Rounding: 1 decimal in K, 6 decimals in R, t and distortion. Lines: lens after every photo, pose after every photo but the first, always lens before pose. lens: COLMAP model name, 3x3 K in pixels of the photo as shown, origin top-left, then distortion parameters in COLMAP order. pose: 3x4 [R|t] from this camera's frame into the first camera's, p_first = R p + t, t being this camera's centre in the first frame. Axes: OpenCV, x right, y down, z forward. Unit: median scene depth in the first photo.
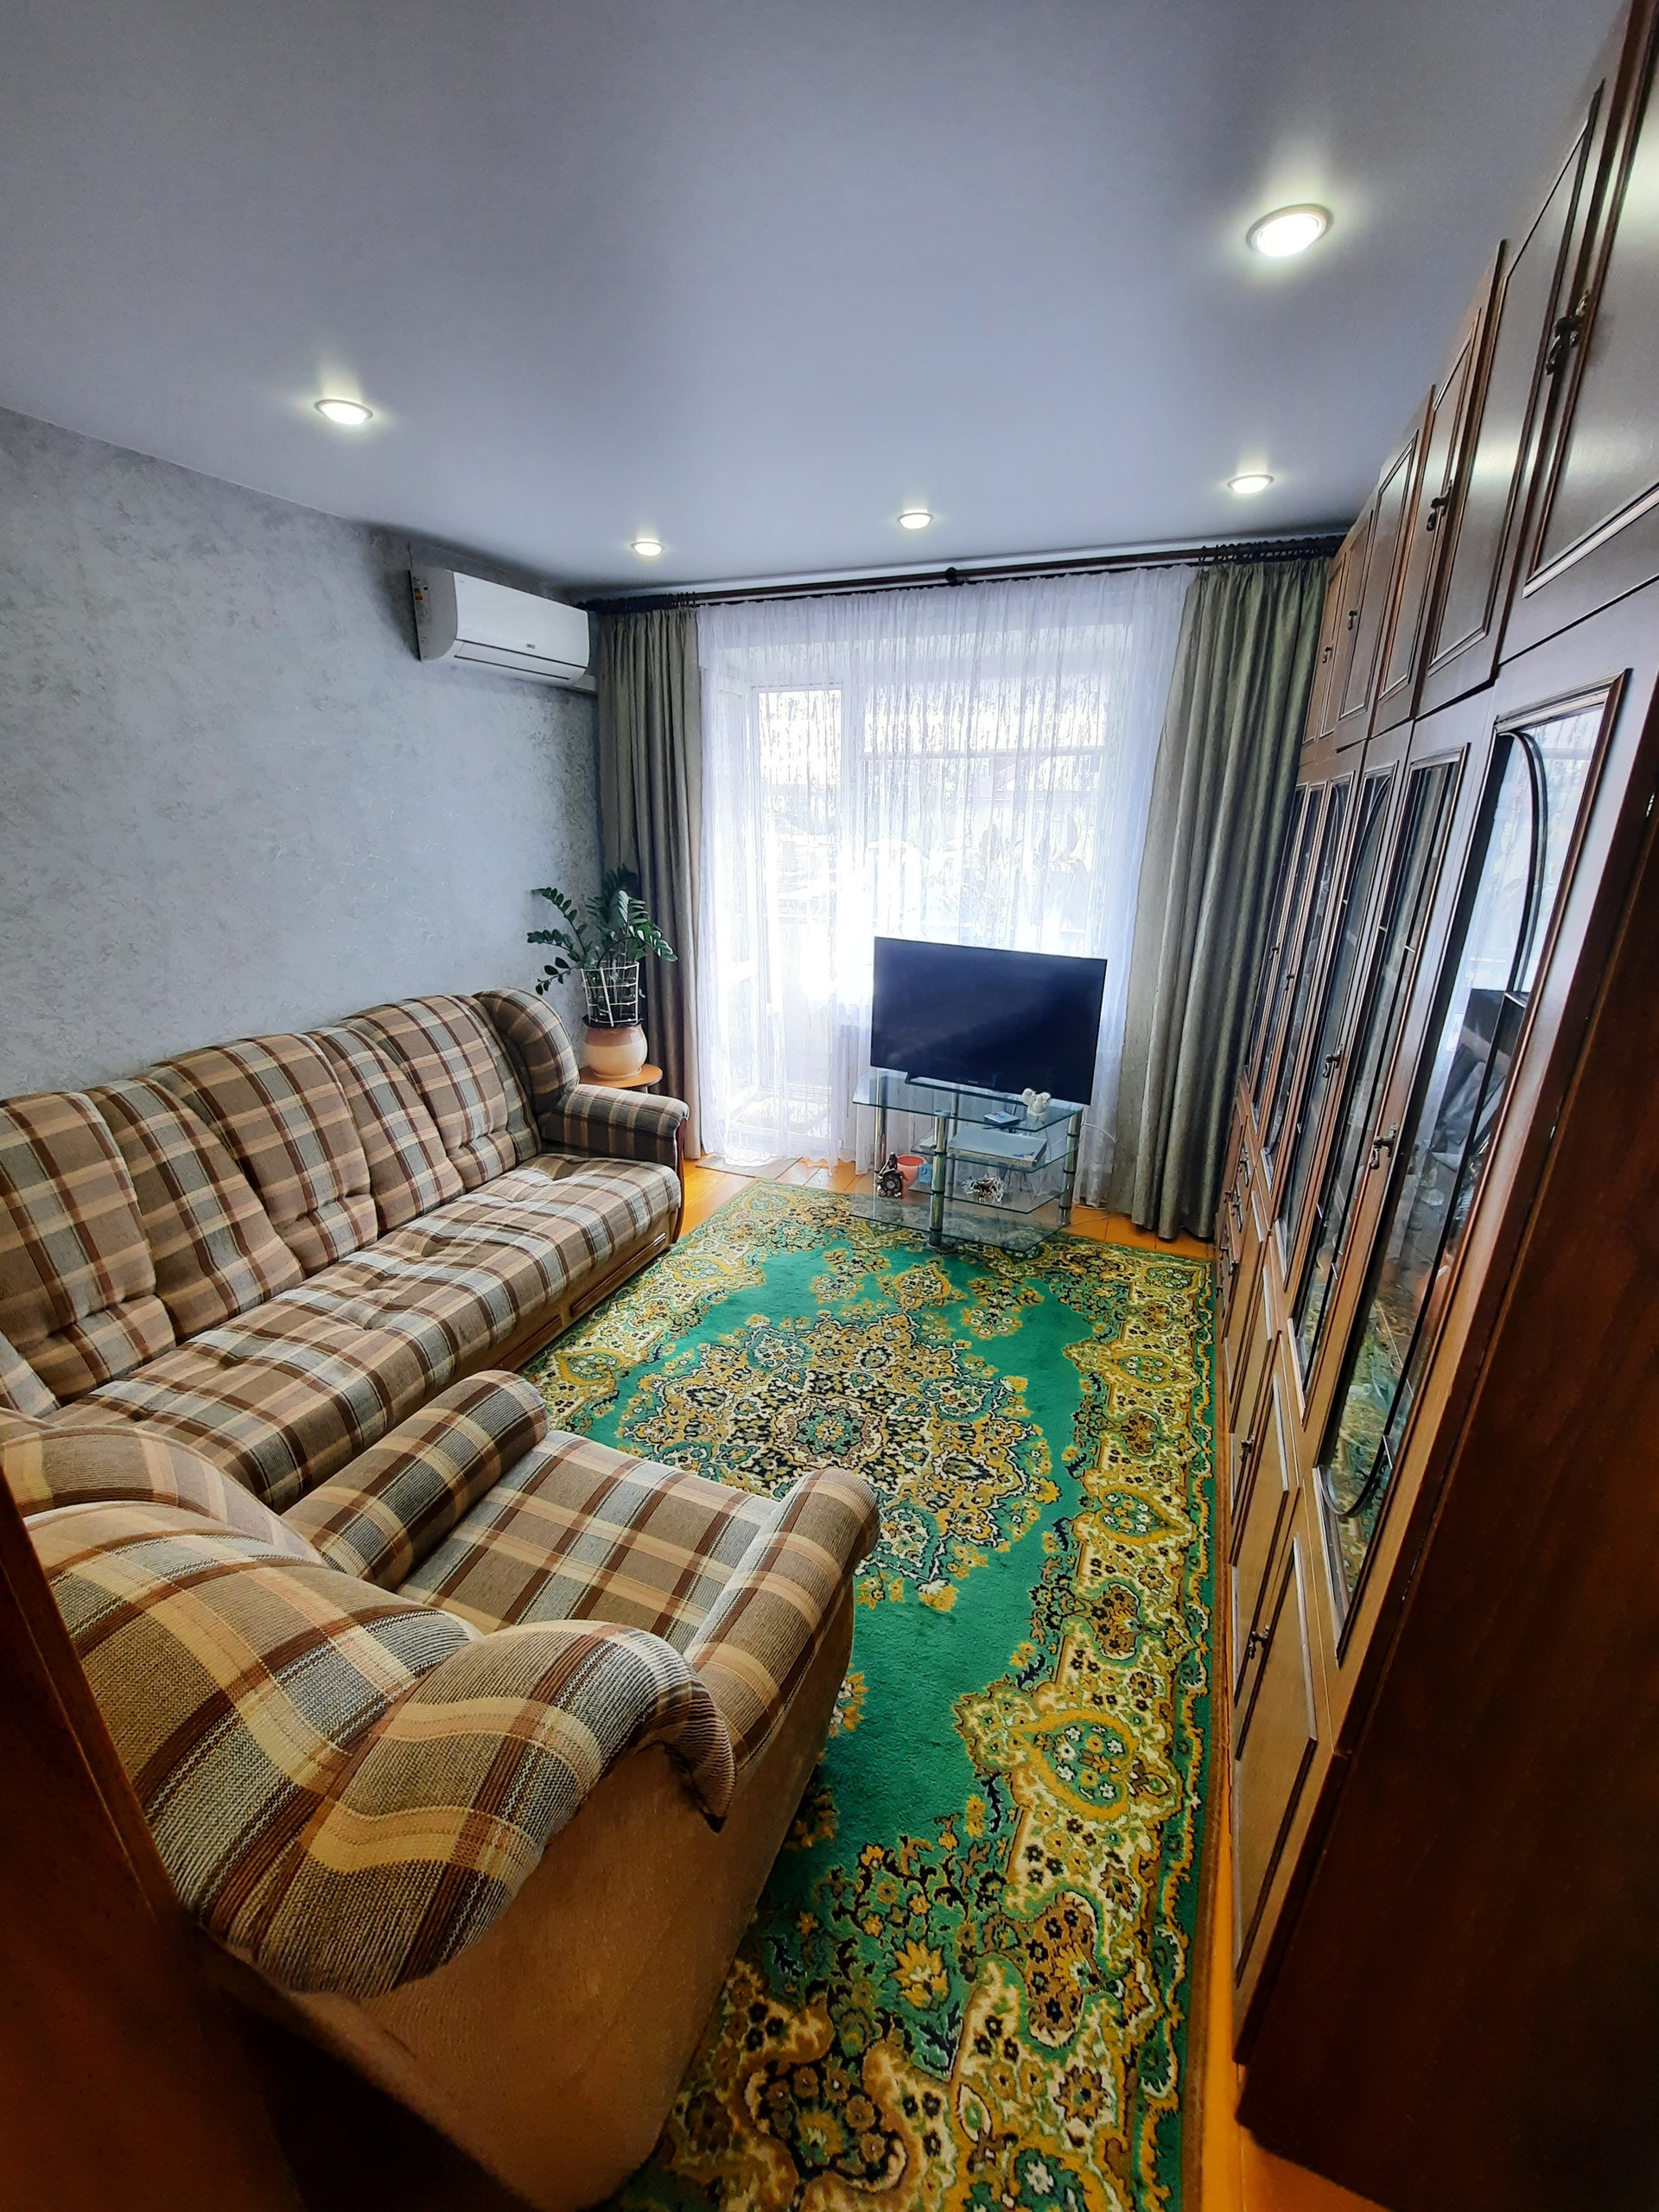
lens RADIAL K [[888.0, 0, 839.5], [0, 888.0, 1116.8], [0, 0, 1]] dist [-0.018922, 0.001866]
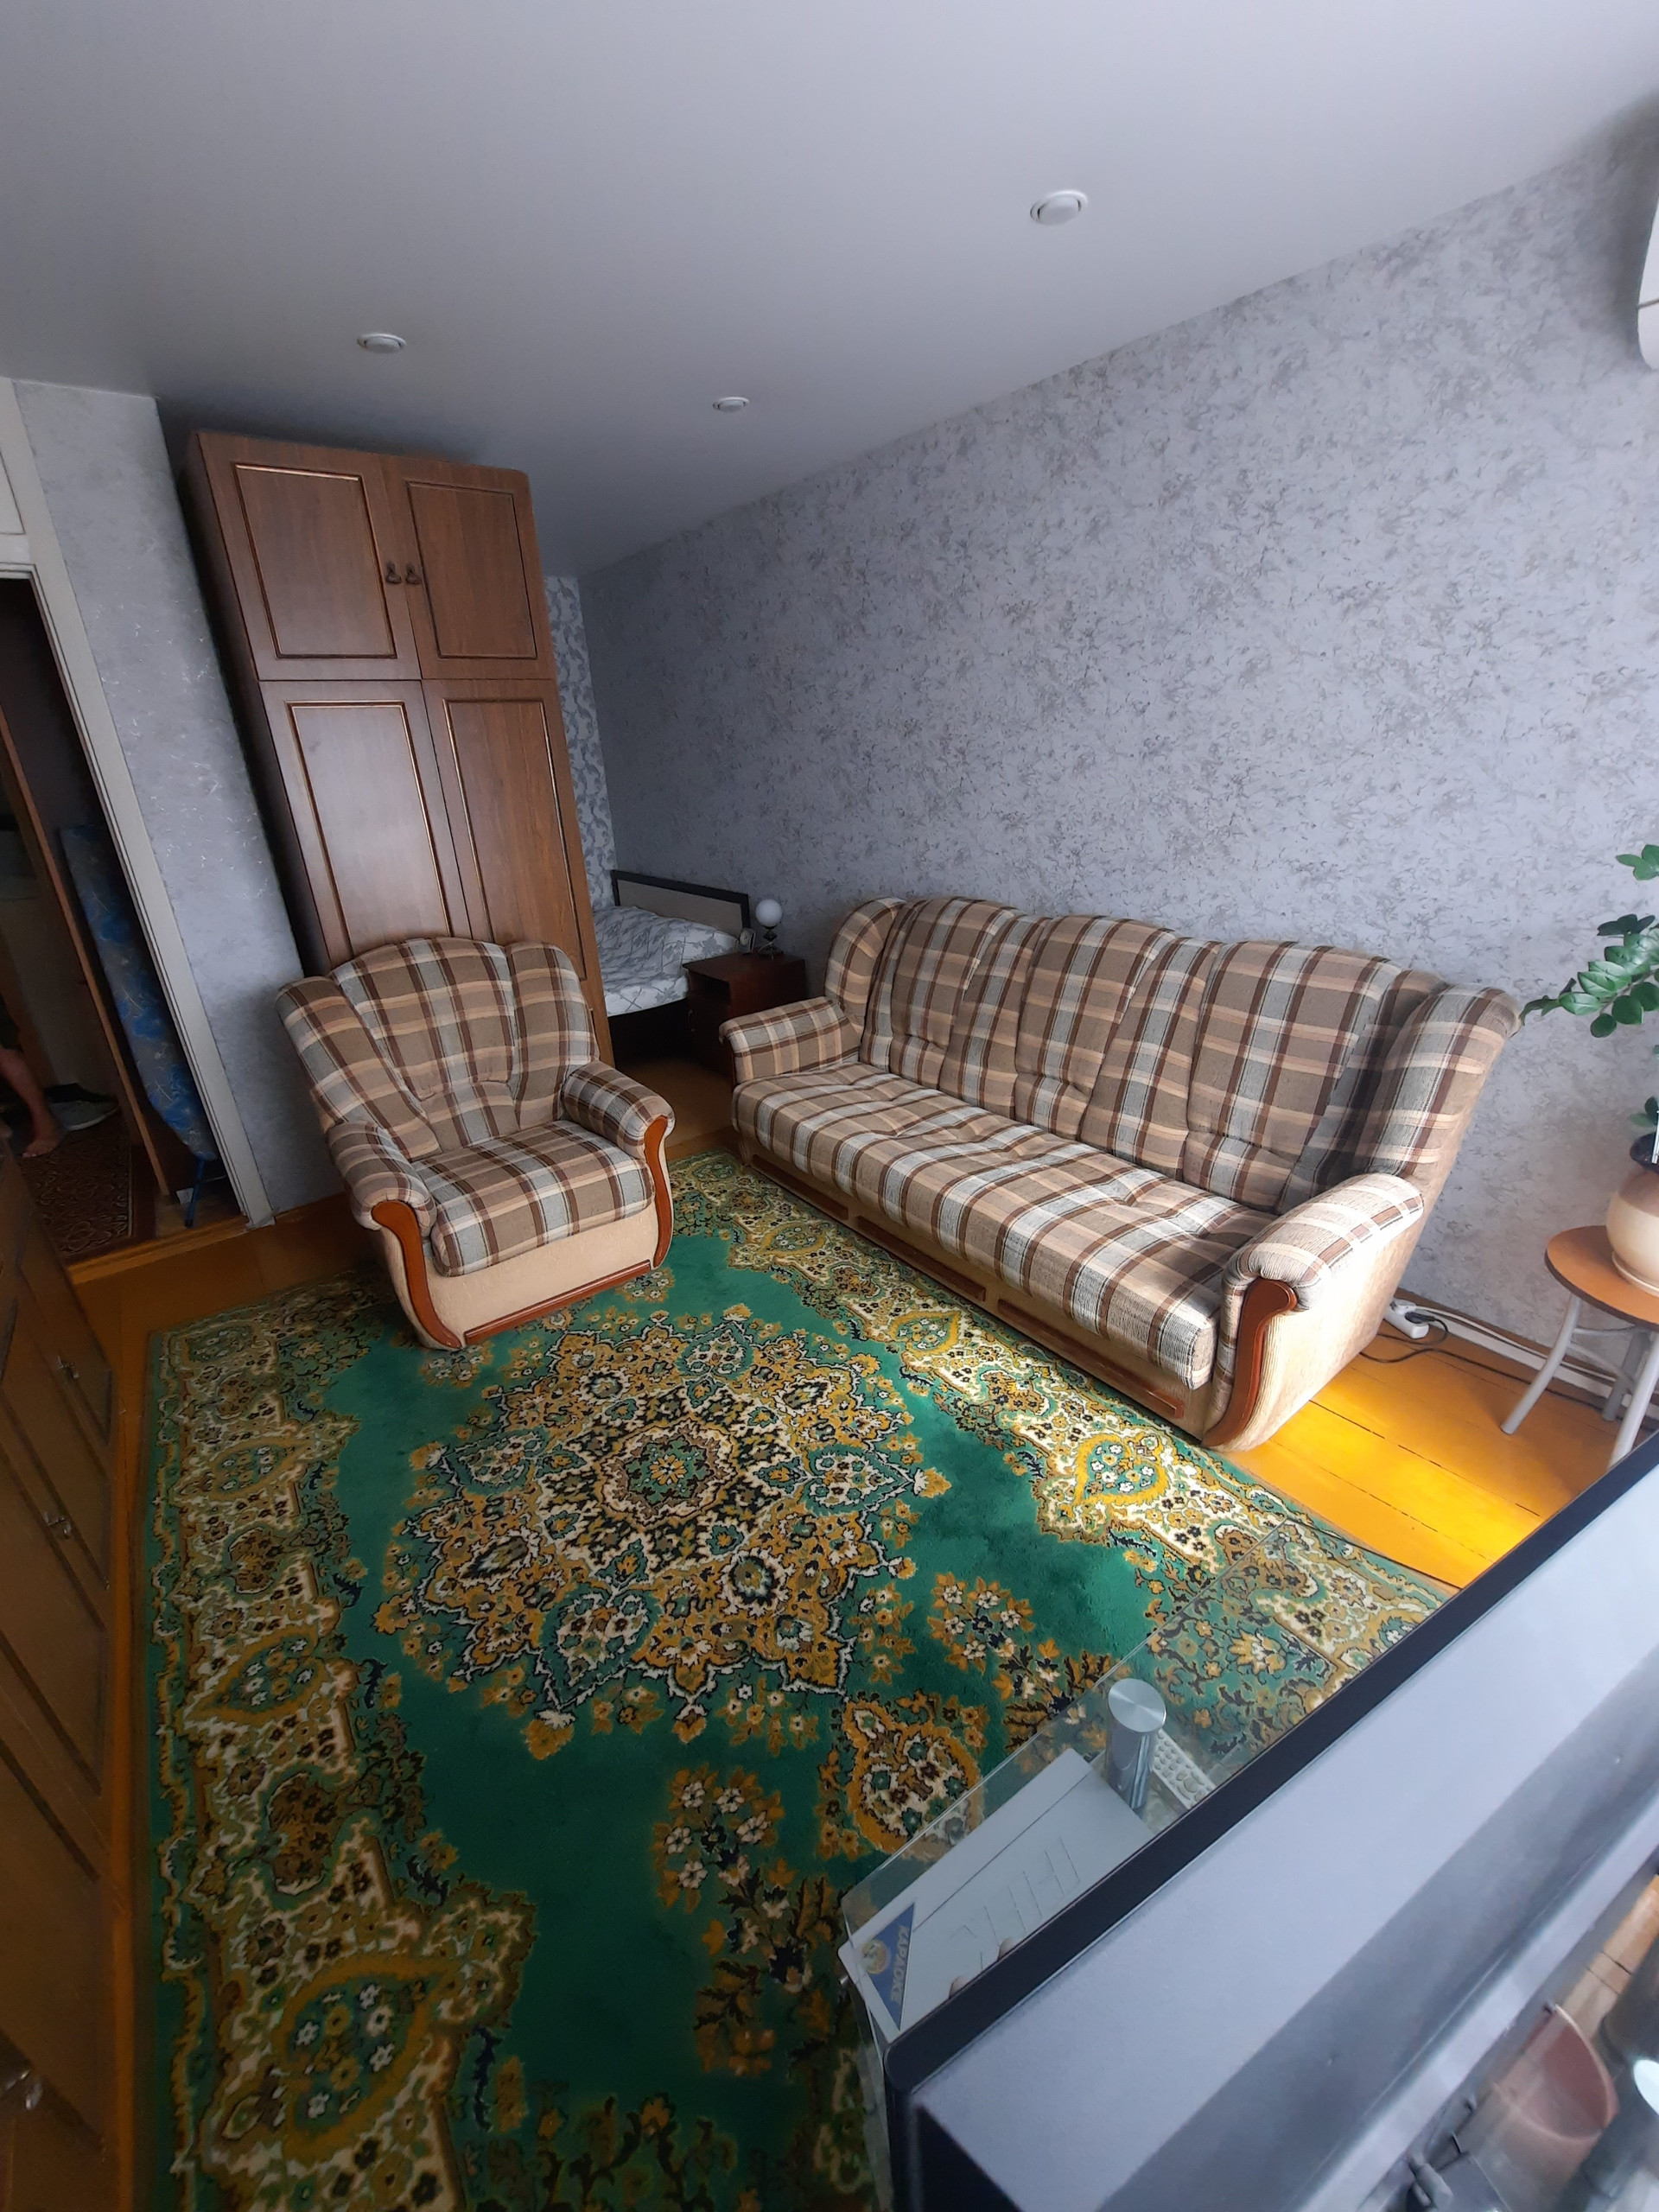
lens RADIAL K [[888.0, 0, 845.0], [0, 888.0, 1116.7], [0, 0, 1]] dist [-0.018922, 0.001866]
pose [[-0.513522, 0.350256, -0.783336, 0.448358], [-0.240342, 0.817646, 0.523155, -0.401611], [0.823730, 0.456920, -0.335698, 1.294255]]
